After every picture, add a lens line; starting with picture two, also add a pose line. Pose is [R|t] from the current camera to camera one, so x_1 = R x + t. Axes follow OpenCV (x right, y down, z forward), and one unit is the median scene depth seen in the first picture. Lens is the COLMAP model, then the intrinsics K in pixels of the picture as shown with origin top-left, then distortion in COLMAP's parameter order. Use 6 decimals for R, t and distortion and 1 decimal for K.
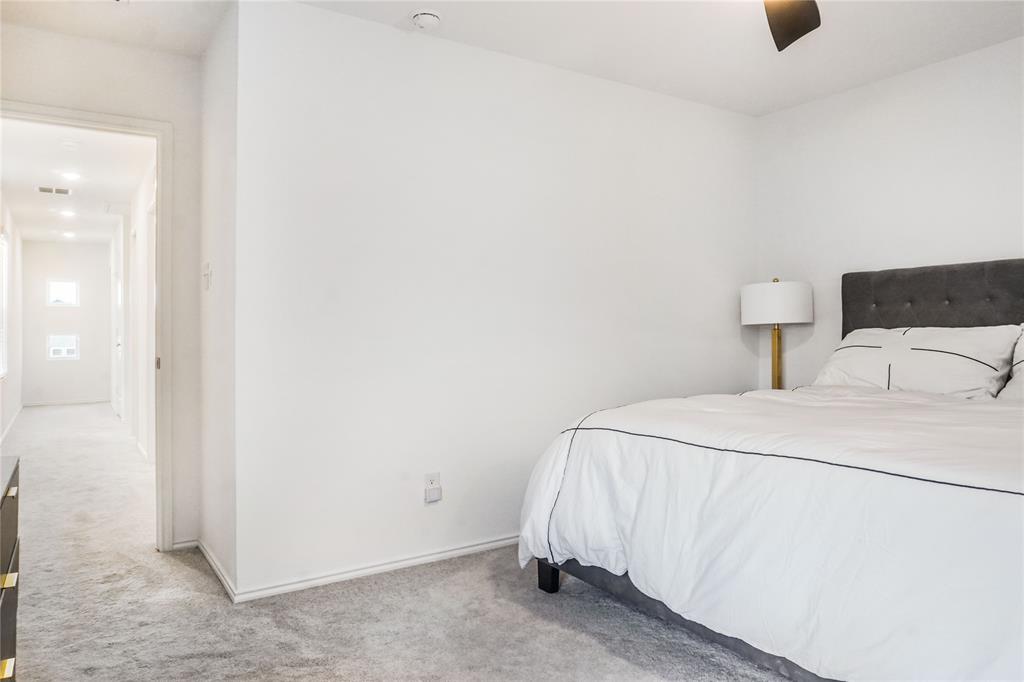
lens RADIAL K [[685.7, 0, 511.6], [0, 685.7, 336.1], [0, 0, 1]] dist [-0.022017, 0.001435]
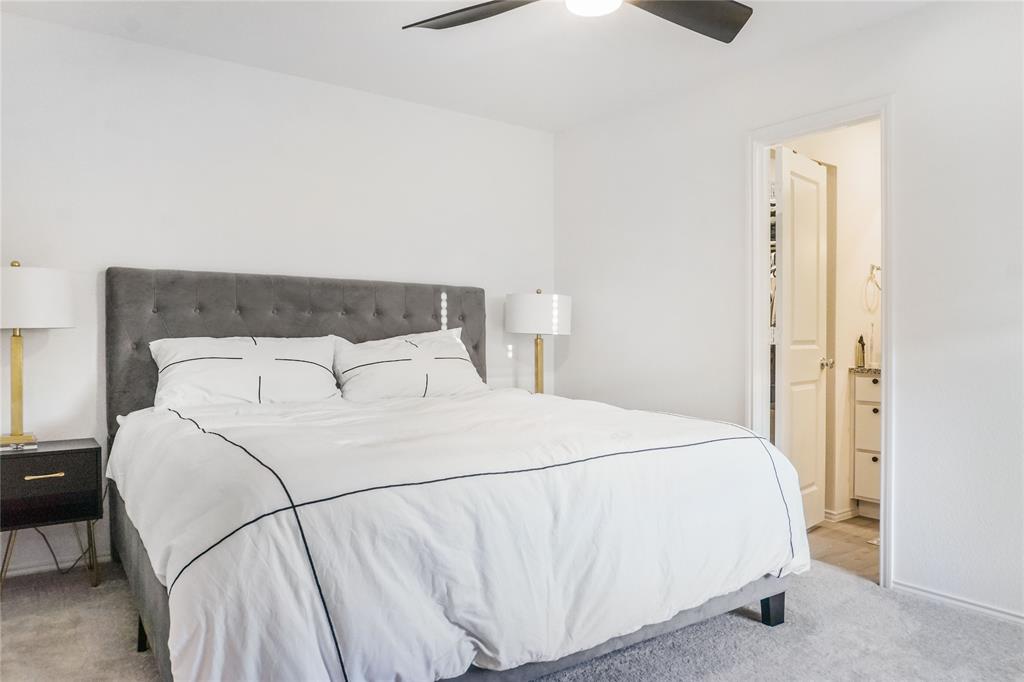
lens RADIAL K [[701.1, 0, 512.0], [0, 701.1, 341.0], [0, 0, 1]] dist [-0.018901, 0.001114]
pose [[-0.017475, 0.003619, 0.999841, -0.481744], [0.001333, 0.999993, -0.003596, -0.003412], [-0.999846, 0.001270, -0.017480, 0.779758]]
